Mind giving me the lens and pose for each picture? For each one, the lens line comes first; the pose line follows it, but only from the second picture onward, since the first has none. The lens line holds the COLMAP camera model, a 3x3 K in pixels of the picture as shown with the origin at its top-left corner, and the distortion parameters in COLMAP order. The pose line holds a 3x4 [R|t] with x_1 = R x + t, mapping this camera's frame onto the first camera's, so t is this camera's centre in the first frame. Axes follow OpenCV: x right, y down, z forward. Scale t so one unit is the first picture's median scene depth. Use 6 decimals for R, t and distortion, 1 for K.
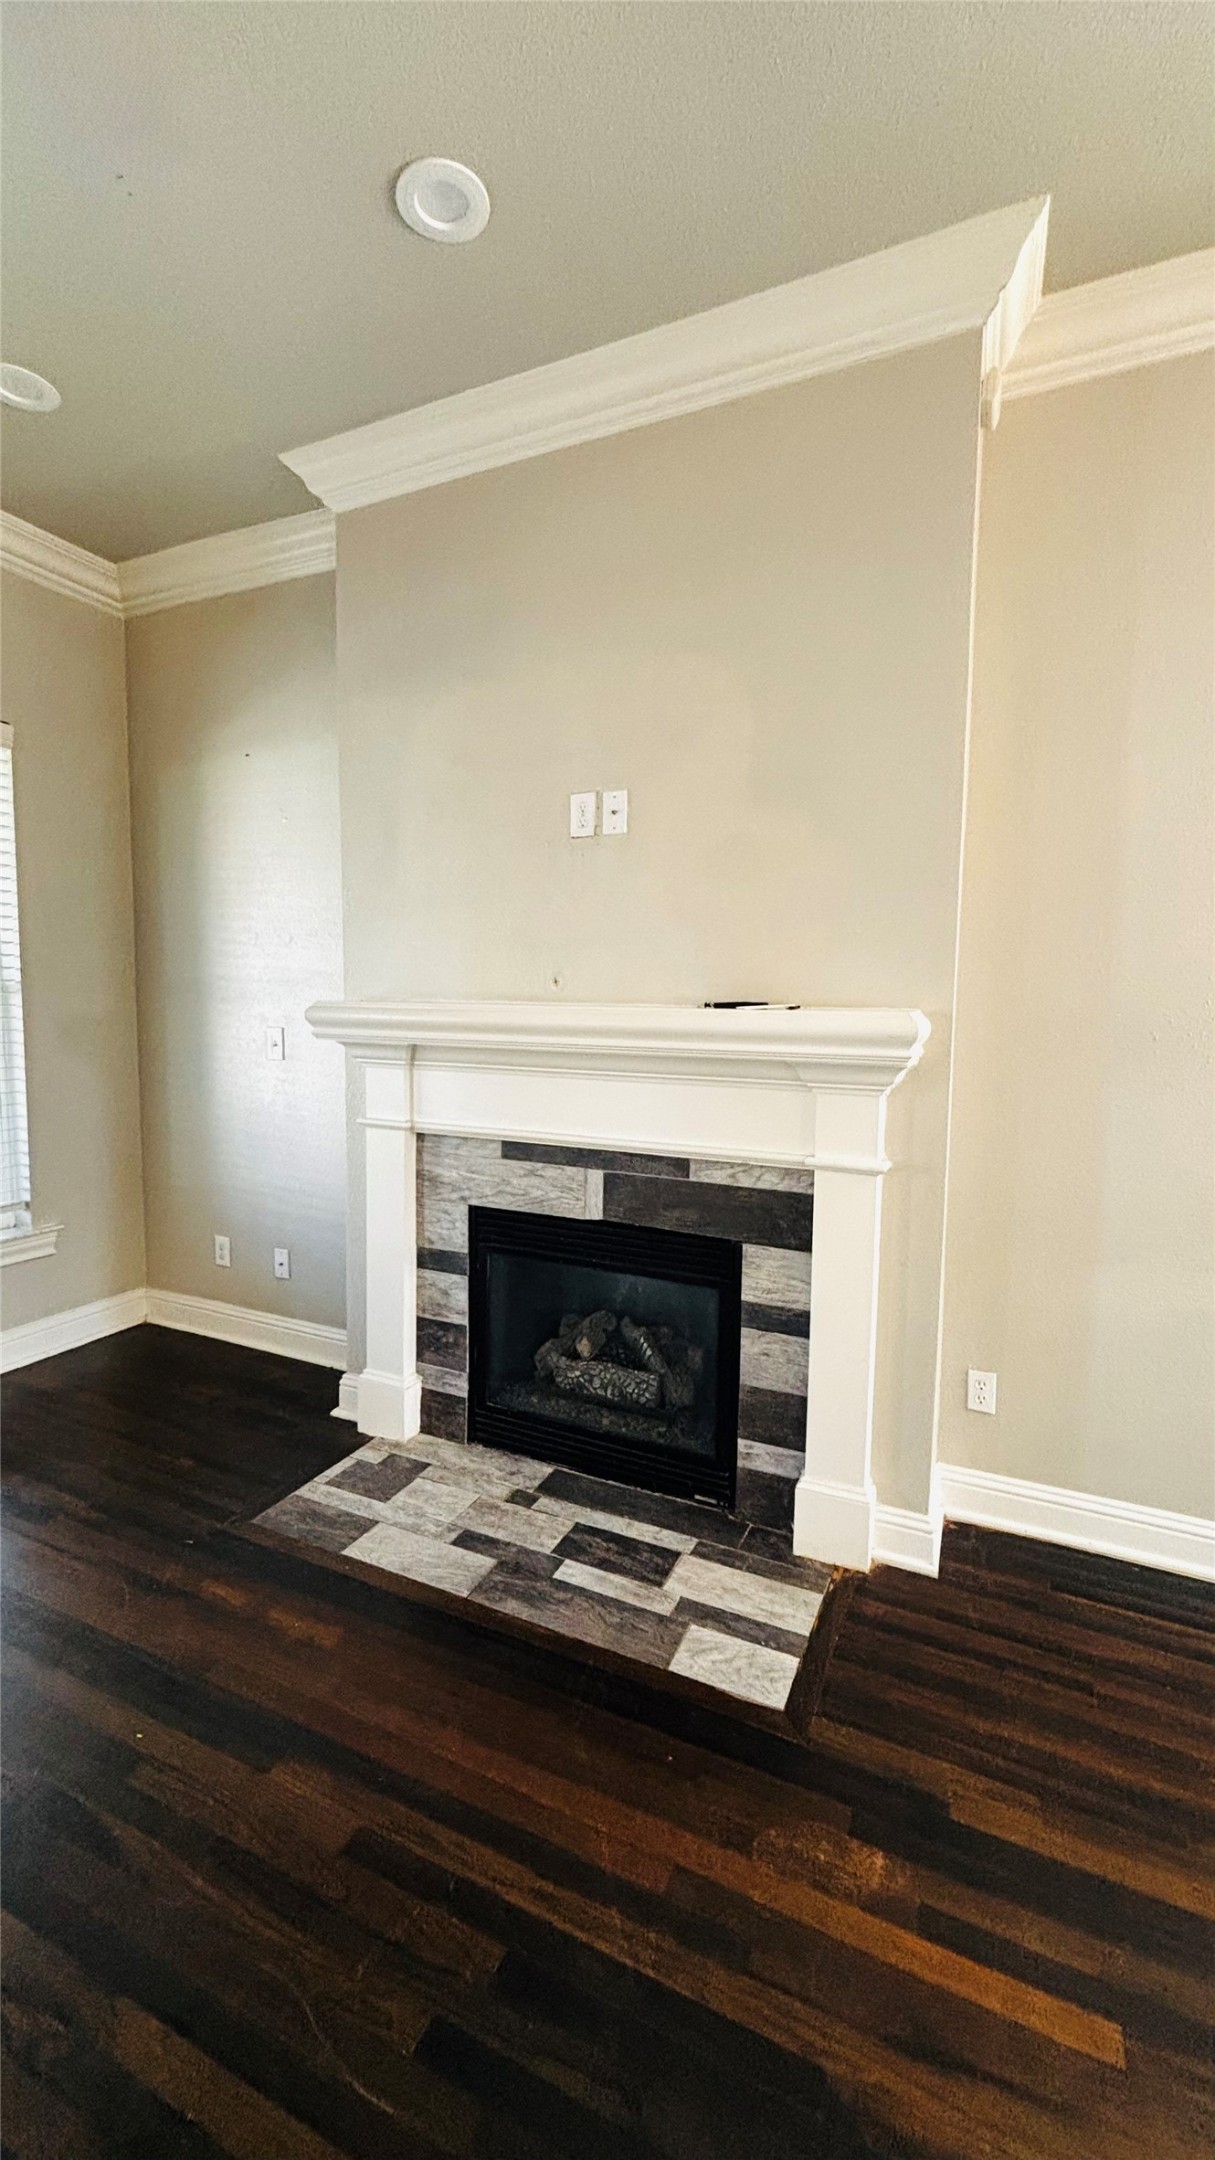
lens RADIAL K [[895.6, 0, 606.4], [0, 895.6, 1071.3], [0, 0, 1]] dist [0.001196, -0.000049]
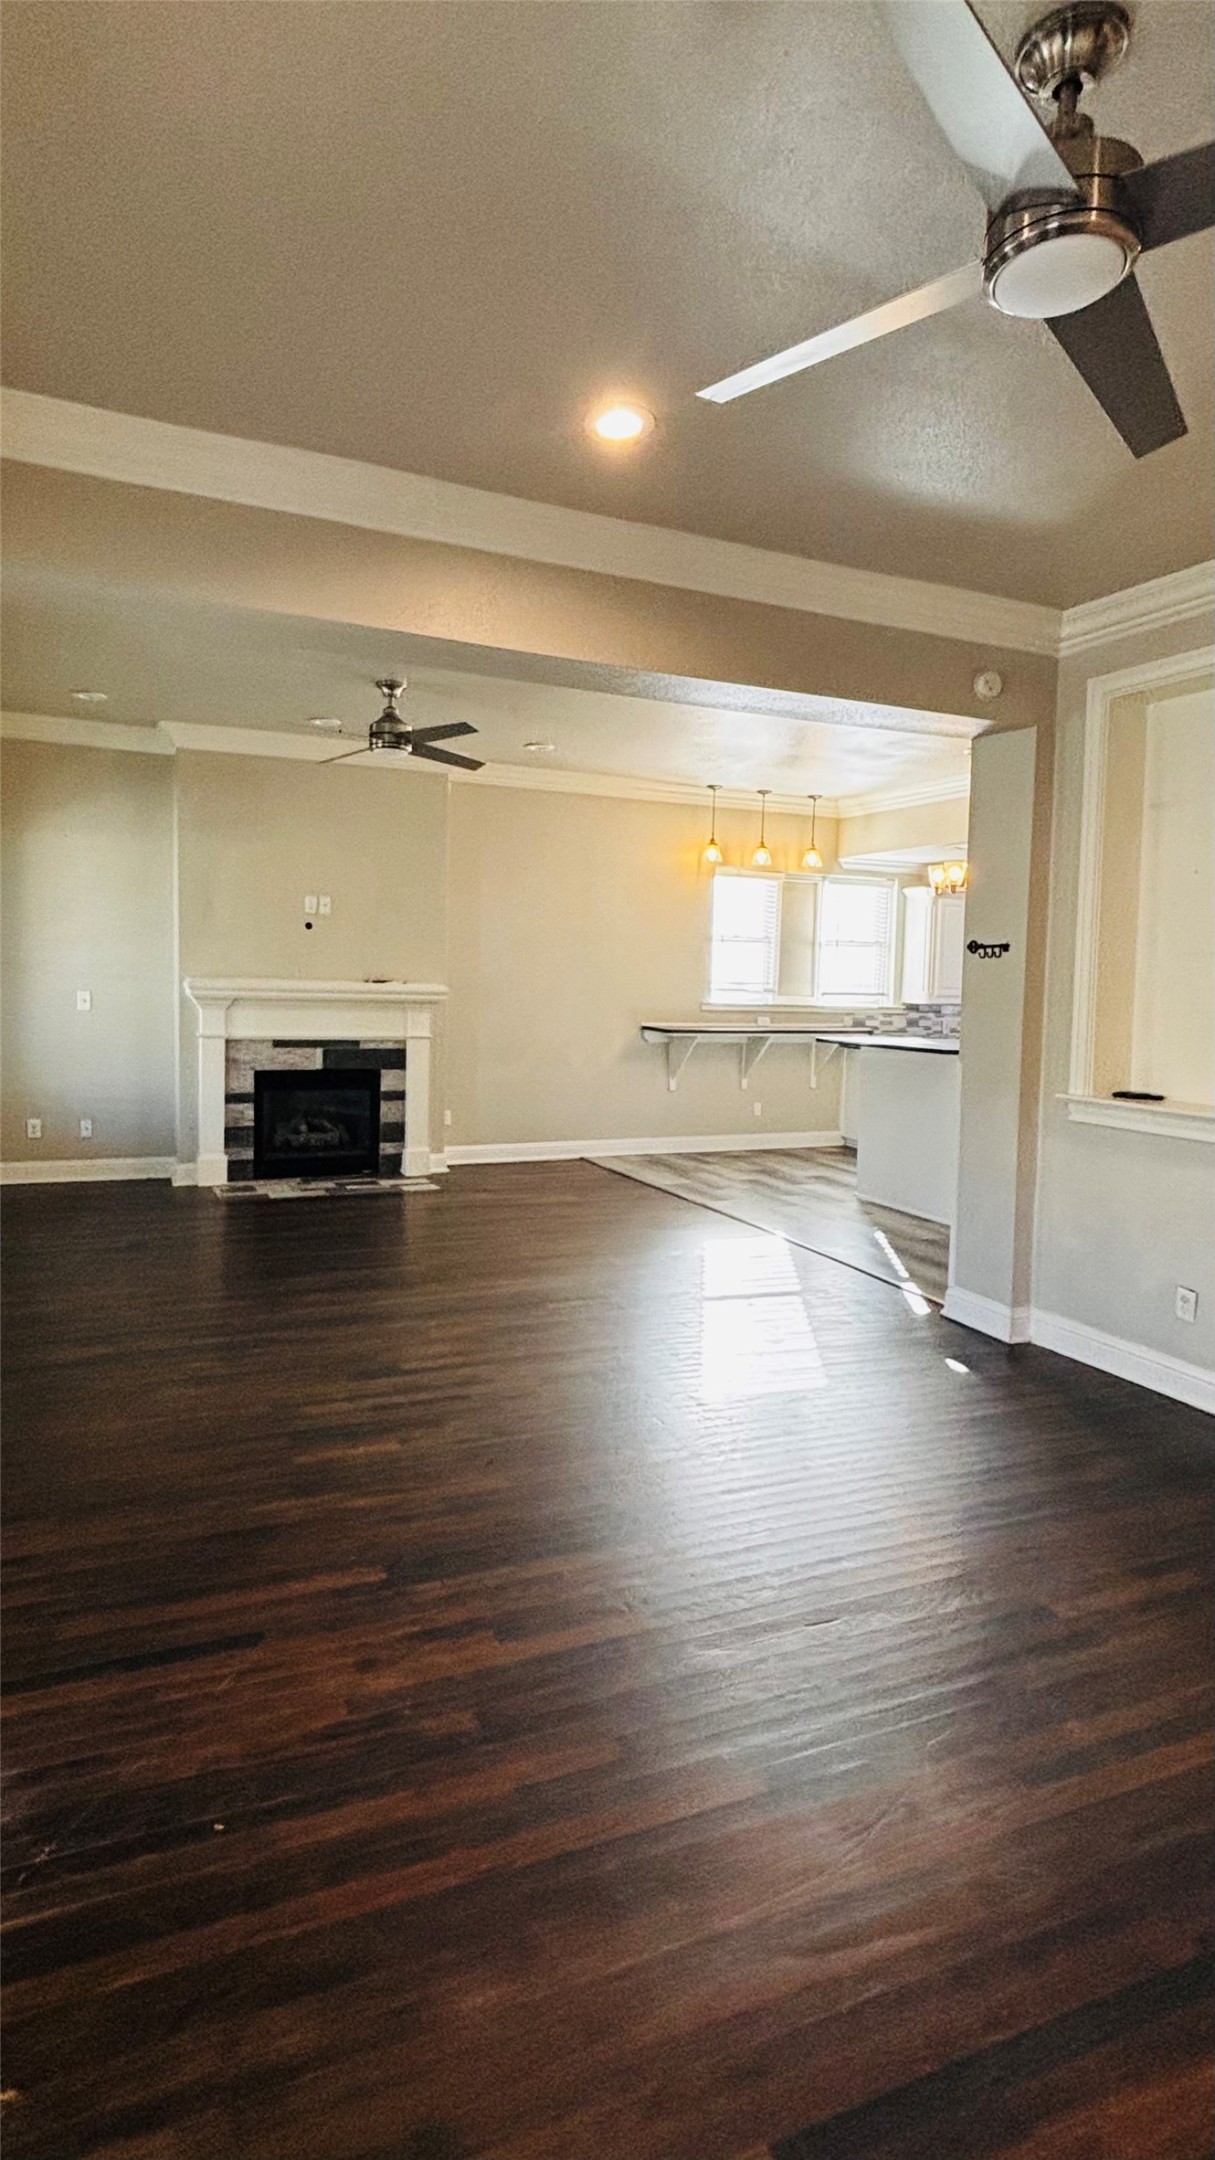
lens RADIAL K [[1183.9, 0, 601.5], [0, 1183.9, 1076.8], [0, 0, 1]] dist [0.006748, 0.001298]
pose [[0.643420, -0.067162, 0.762562, -1.938761], [0.041045, 0.997738, 0.053242, 0.045445], [-0.764412, -0.002957, 0.644721, -1.640671]]
